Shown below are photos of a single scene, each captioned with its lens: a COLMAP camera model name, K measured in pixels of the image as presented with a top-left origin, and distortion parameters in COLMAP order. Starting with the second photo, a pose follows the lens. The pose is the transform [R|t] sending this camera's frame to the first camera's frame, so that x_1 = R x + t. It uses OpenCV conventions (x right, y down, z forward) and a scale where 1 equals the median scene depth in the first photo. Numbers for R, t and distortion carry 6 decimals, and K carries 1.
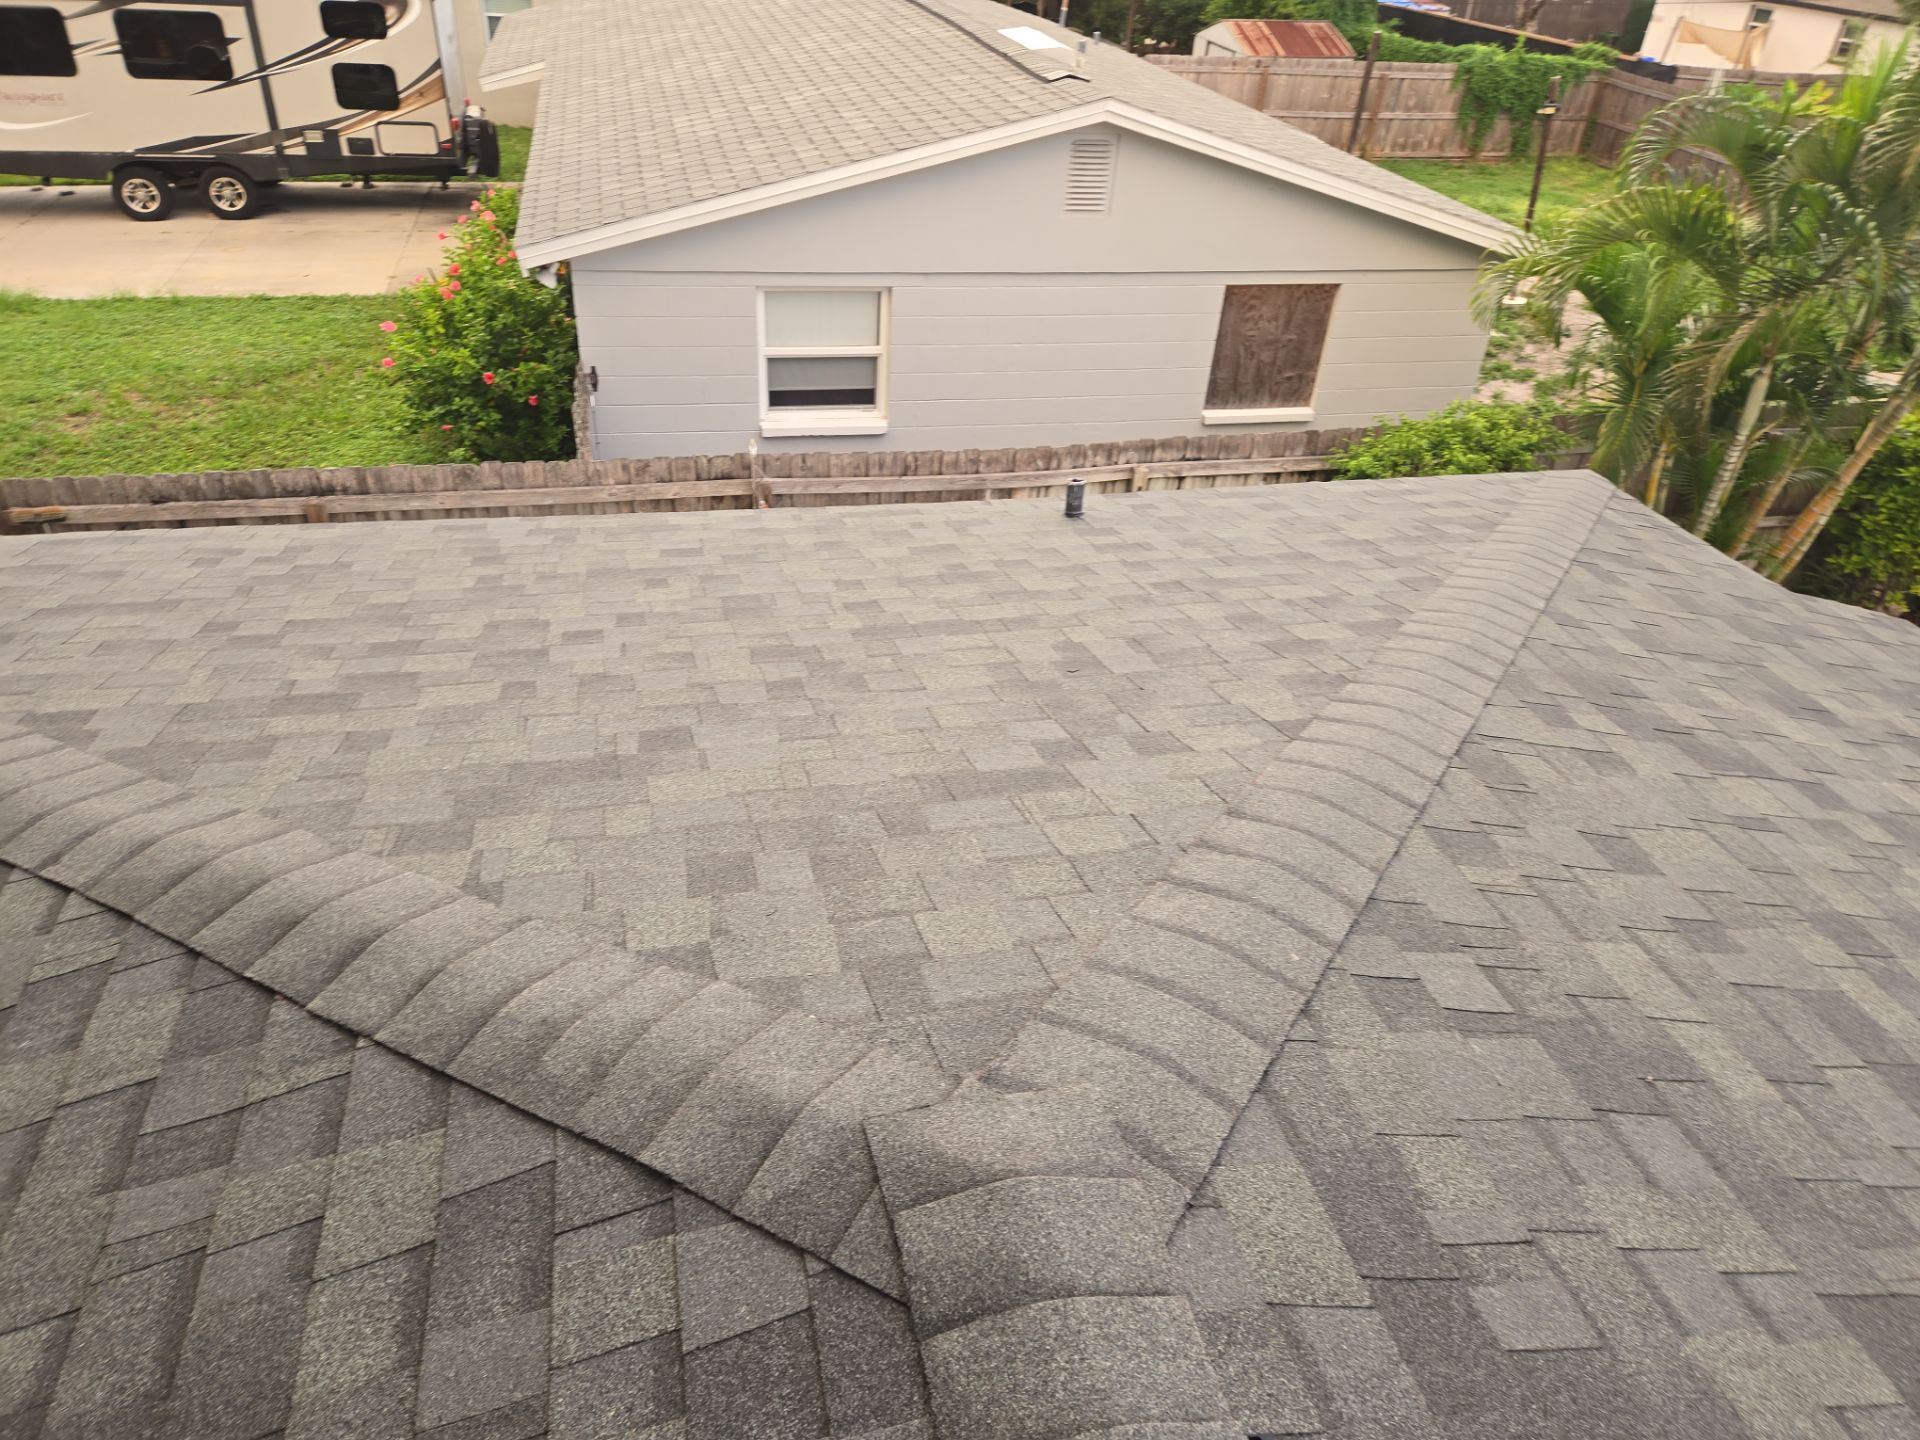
lens RADIAL K [[1284.4, 0, 950.4], [0, 1284.4, 752.5], [0, 0, 1]] dist [0.076382, -0.068993]
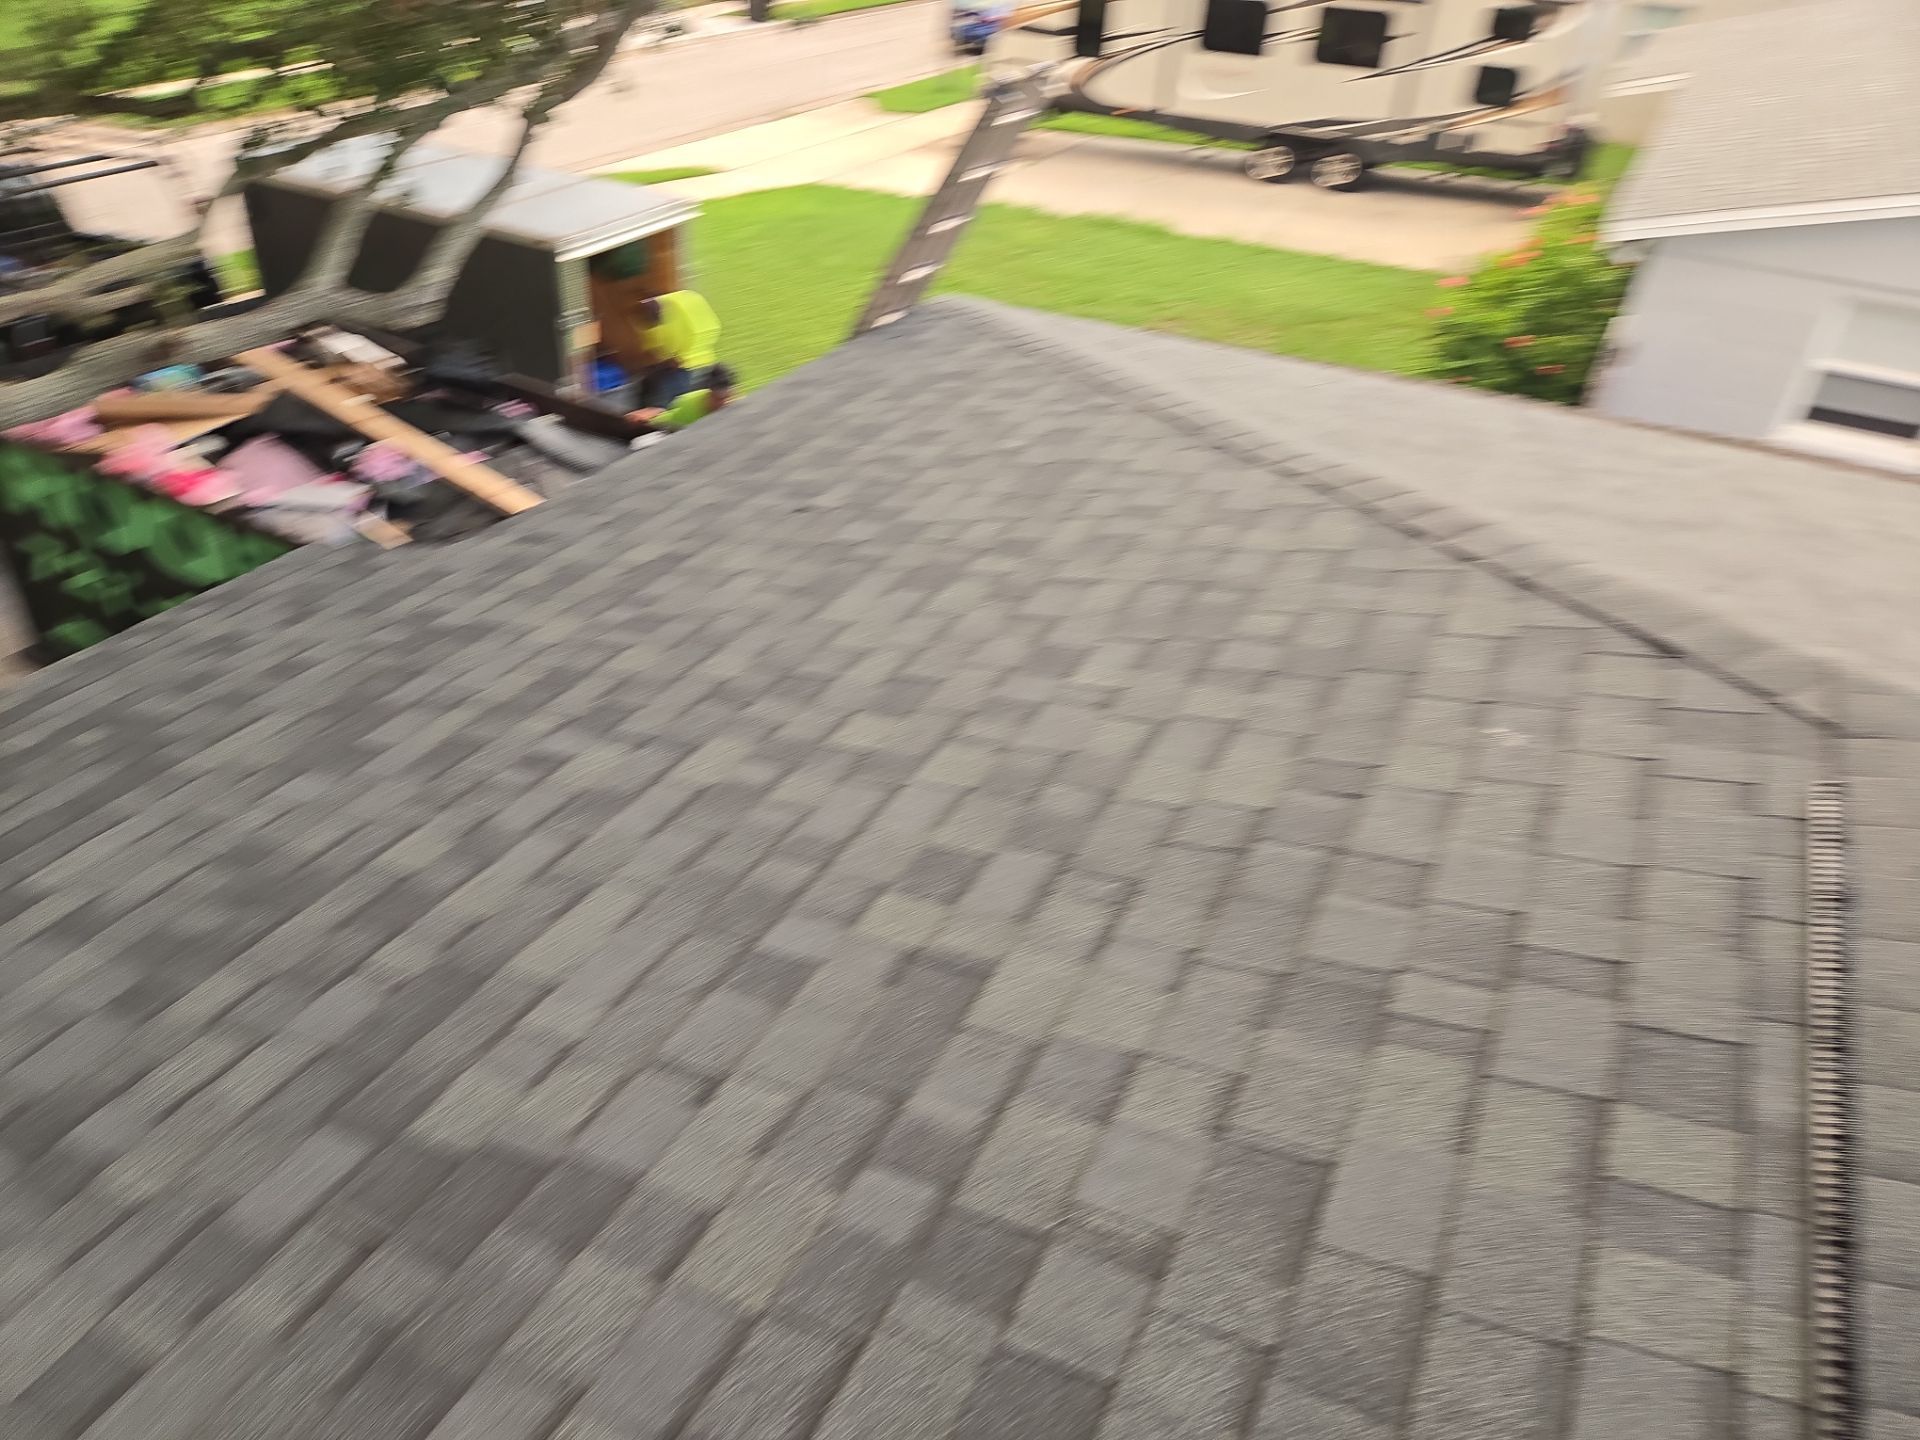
lens RADIAL K [[1285.6, 0, 960.0], [0, 1285.6, 720.0], [0, 0, 1]] dist [0.072296, -0.063108]
pose [[0.756702, 0.349771, -0.552324, 0.005640], [-0.367496, 0.926303, 0.083121, 0.088528], [0.540693, 0.140079, 0.829475, -0.118452]]
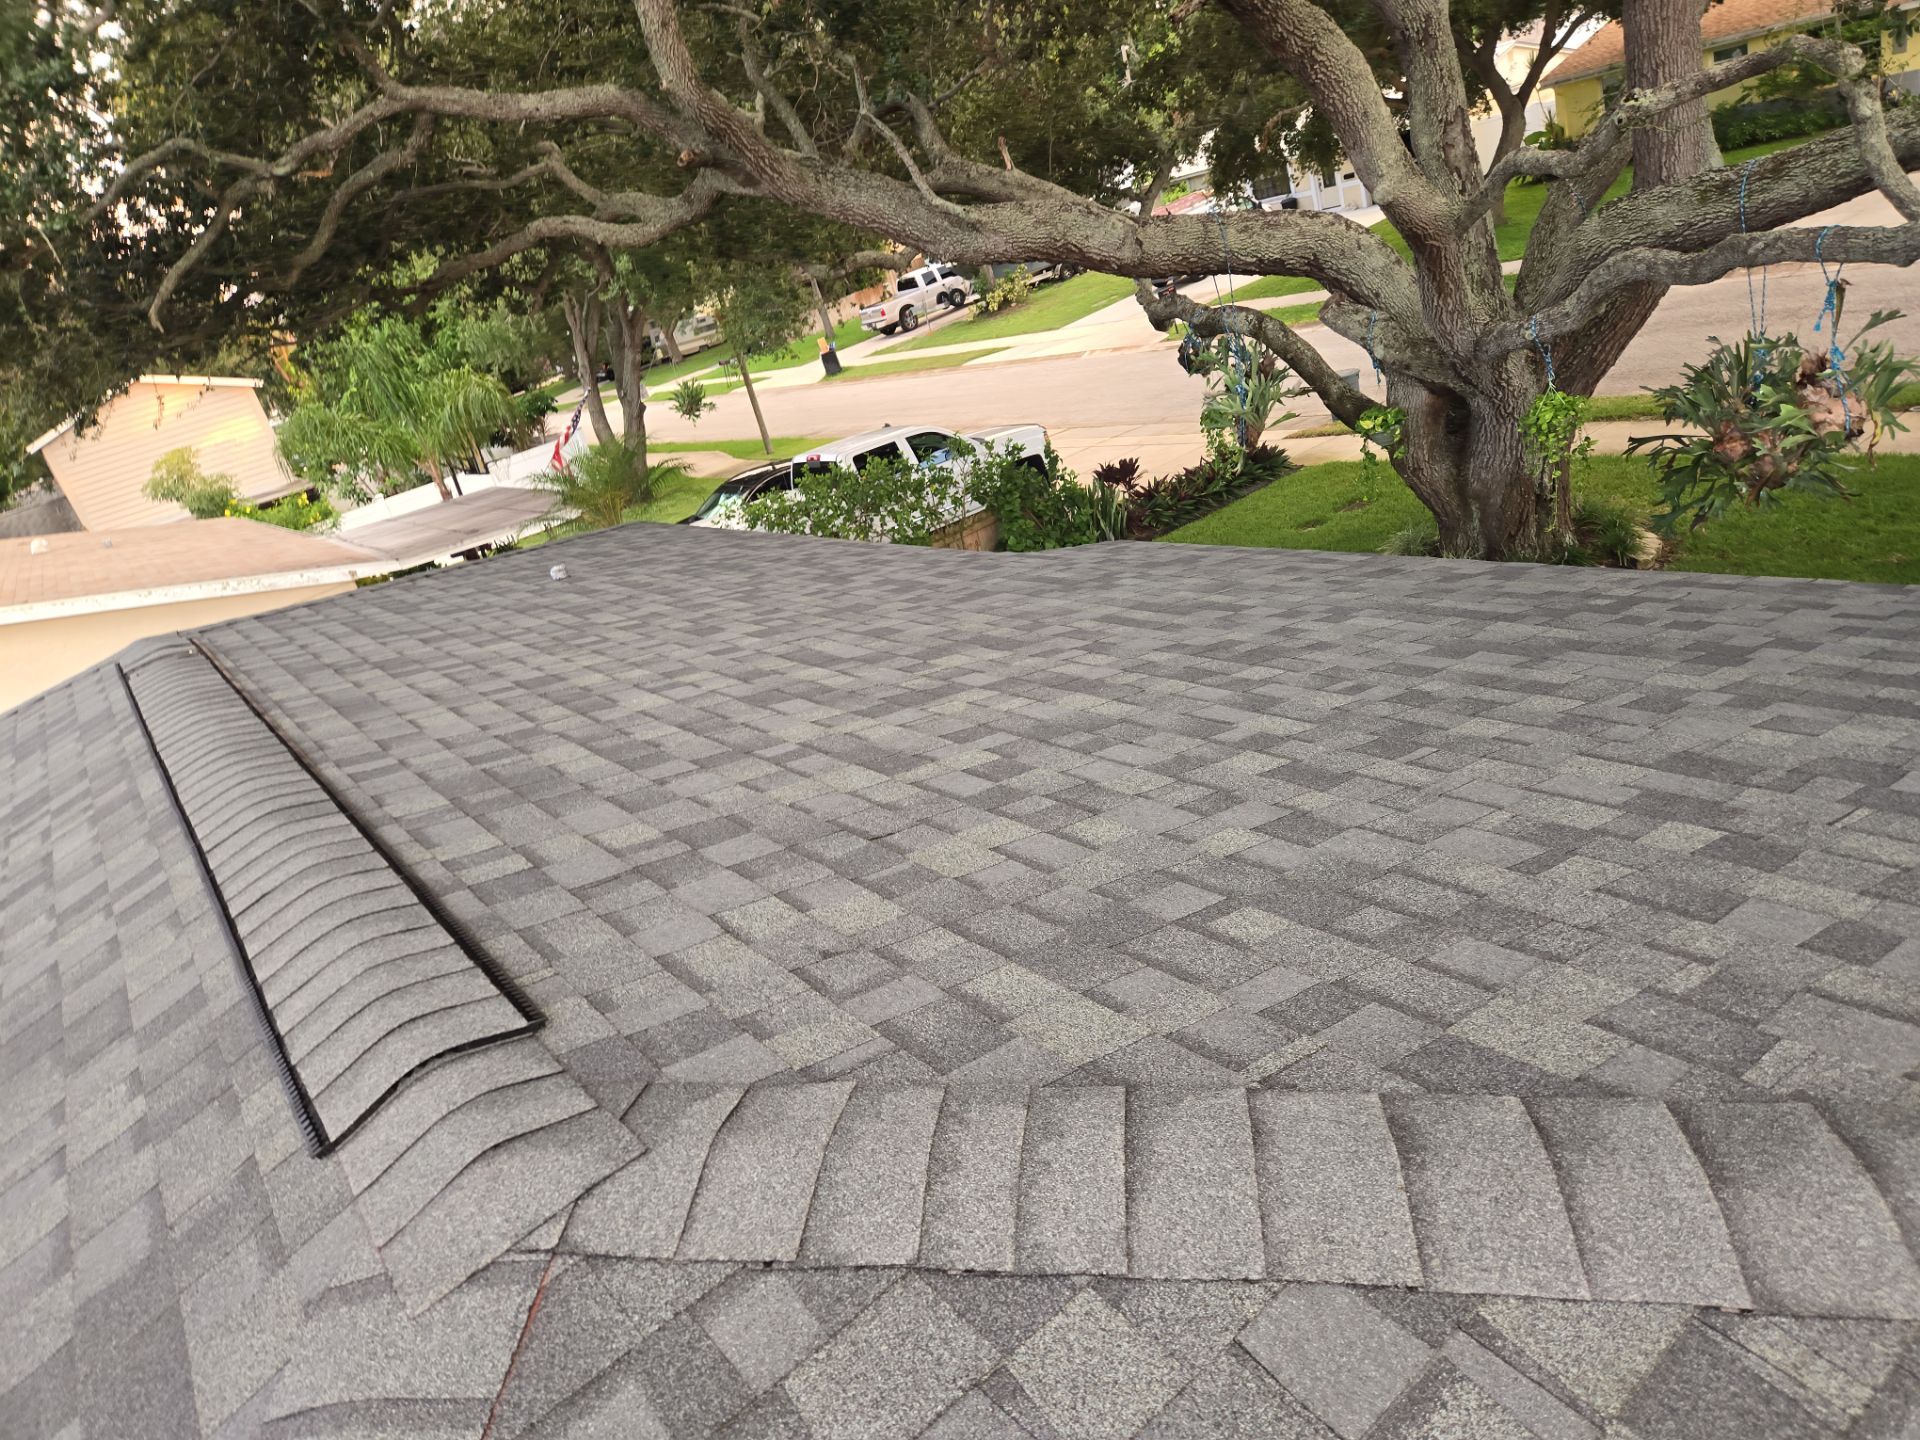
lens RADIAL K [[1280.1, 0, 955.2], [0, 1280.1, 729.1], [0, 0, 1]] dist [0.081121, -0.073582]
pose [[-0.897563, 0.330290, -0.292044, -0.014531], [-0.037826, 0.602268, 0.797397, -0.112753], [0.439261, 0.726761, -0.528080, 0.211998]]
